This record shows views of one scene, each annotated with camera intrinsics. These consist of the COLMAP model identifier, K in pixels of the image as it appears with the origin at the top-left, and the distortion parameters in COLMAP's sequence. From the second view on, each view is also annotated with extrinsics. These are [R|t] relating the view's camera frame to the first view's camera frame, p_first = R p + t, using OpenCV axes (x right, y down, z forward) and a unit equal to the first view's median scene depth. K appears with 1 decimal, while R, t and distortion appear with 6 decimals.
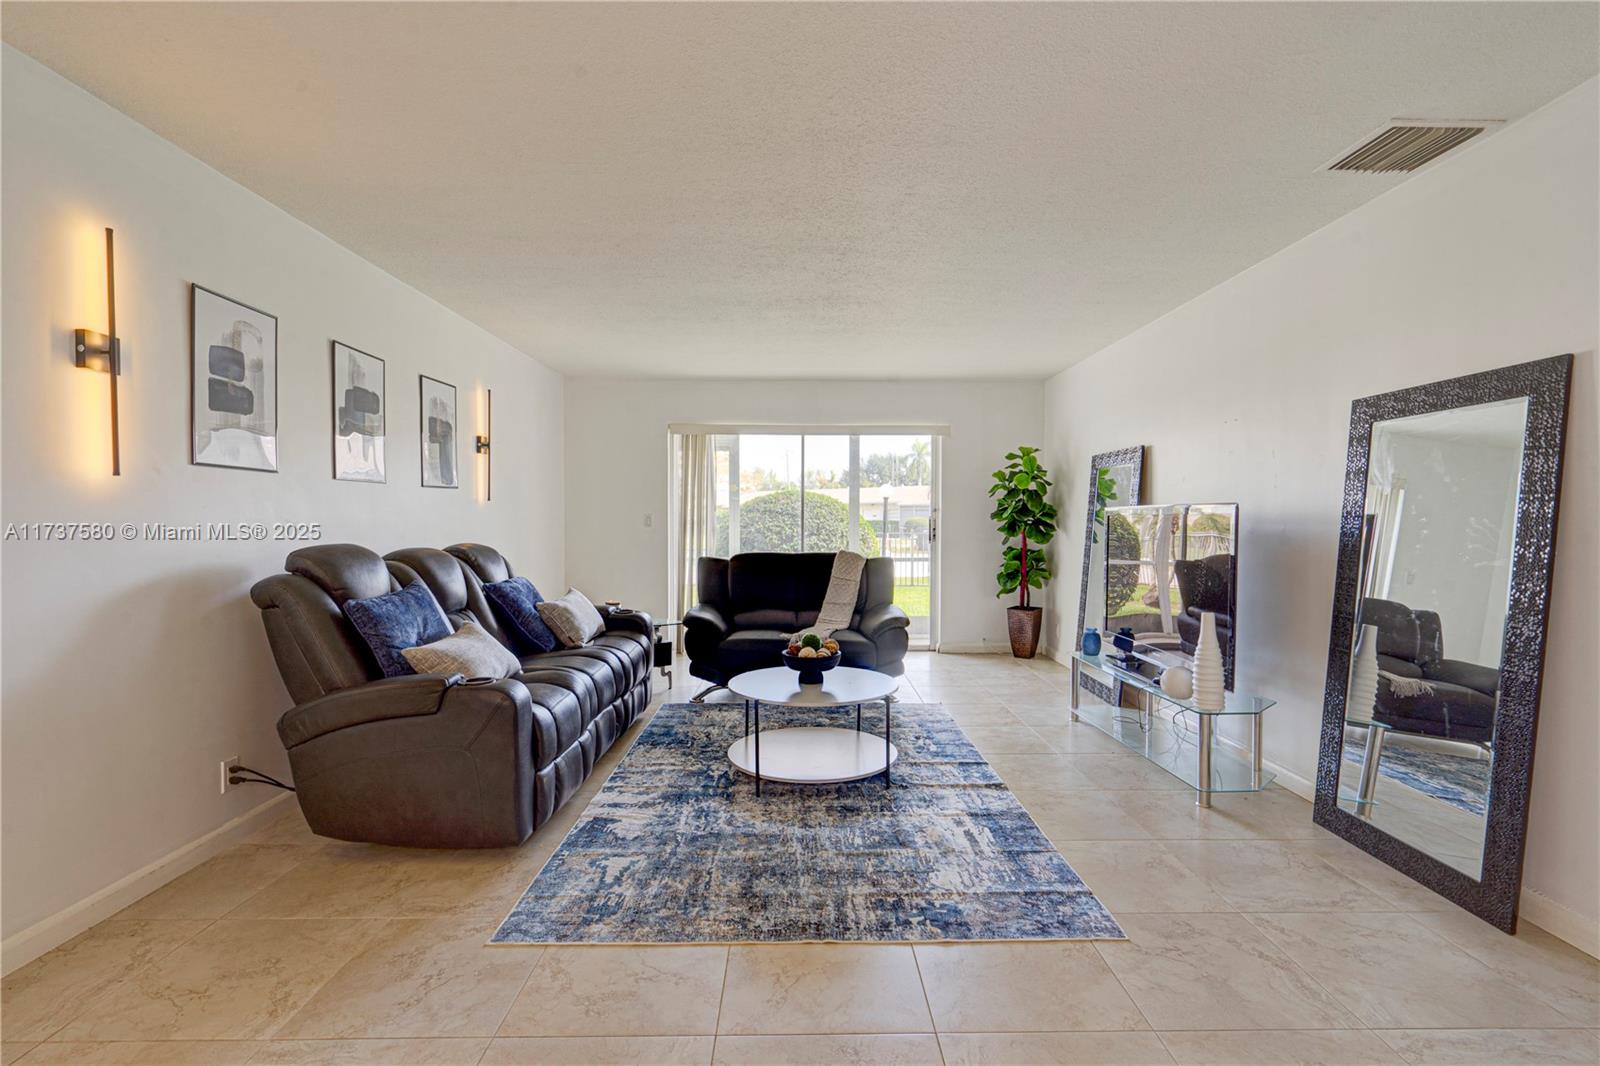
lens RADIAL K [[733.0, 0, 806.1], [0, 733.0, 536.7], [0, 0, 1]] dist [-0.000998, 0.000469]
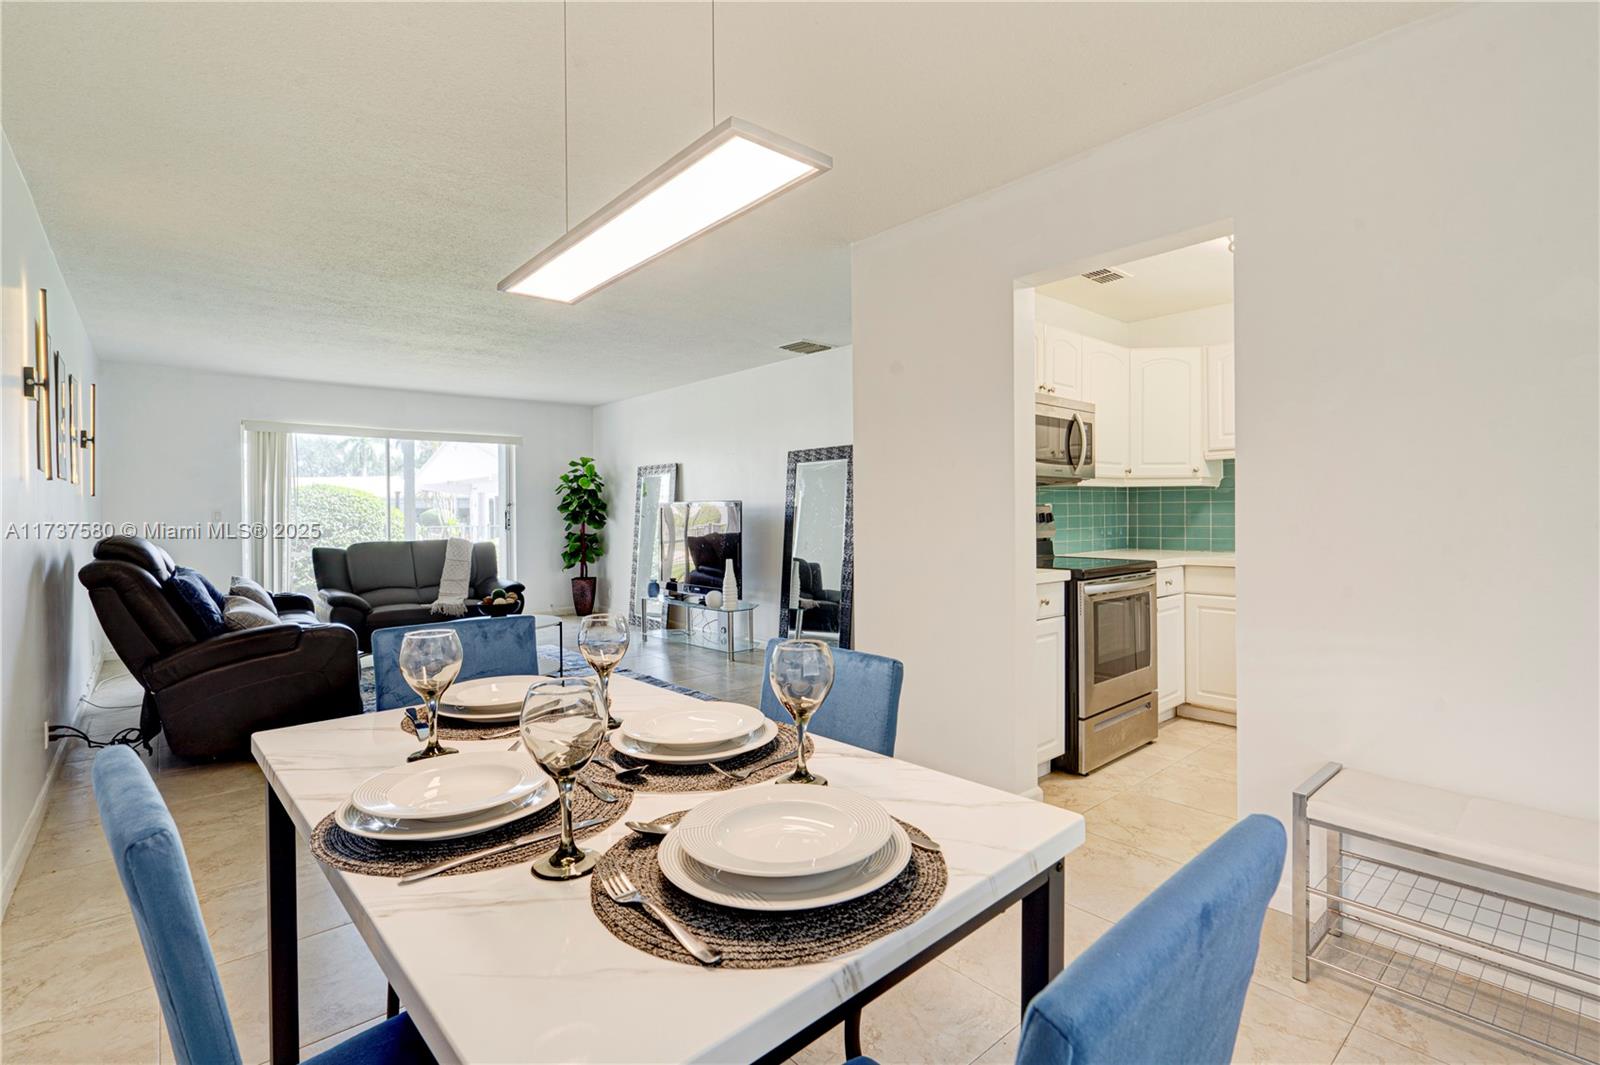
lens RADIAL K [[749.3, 0, 807.5], [0, 749.3, 514.6], [0, 0, 1]] dist [0.000005, -0.000096]
pose [[0.762649, -0.011080, 0.646717, -0.545183], [0.024767, 0.999620, -0.012081, 0.018108], [-0.646338, 0.025231, 0.762634, -0.603577]]
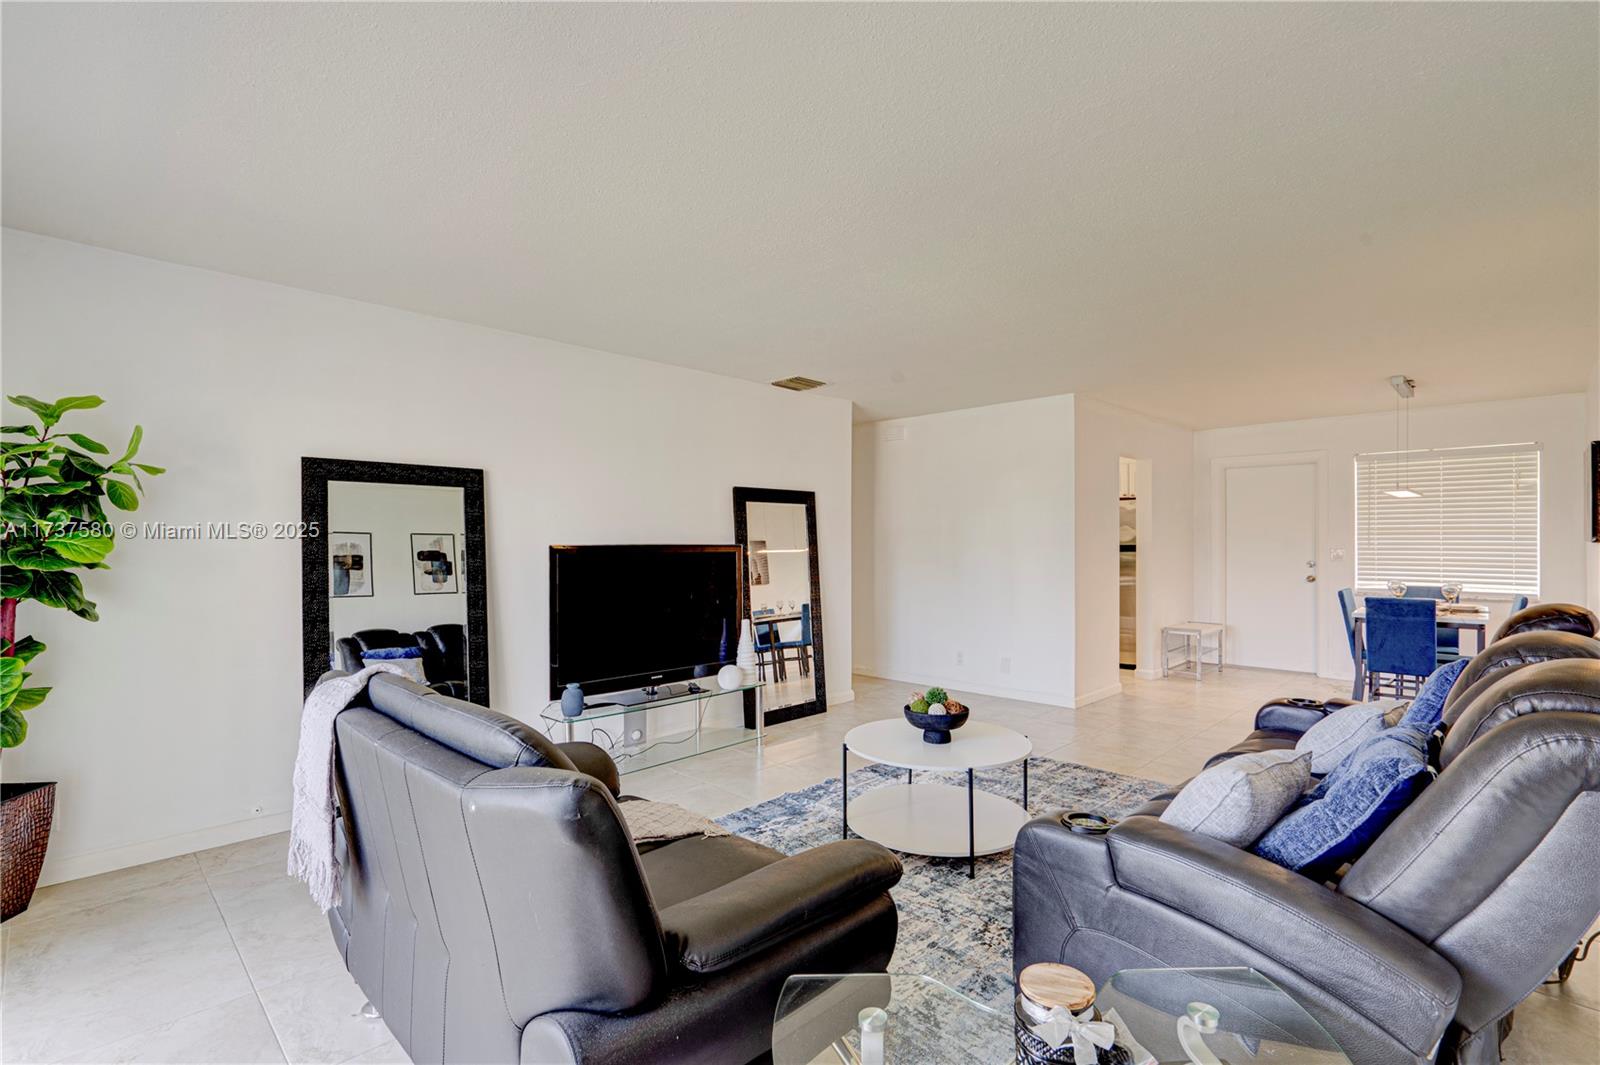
lens RADIAL K [[749.9, 0, 814.3], [0, 749.9, 538.4], [0, 0, 1]] dist [-0.002645, -0.000516]
pose [[-0.710889, 0.001548, 0.703302, -0.605720], [0.016552, 0.999757, 0.014530, -0.078244], [-0.703109, 0.021970, -0.710742, 1.972648]]
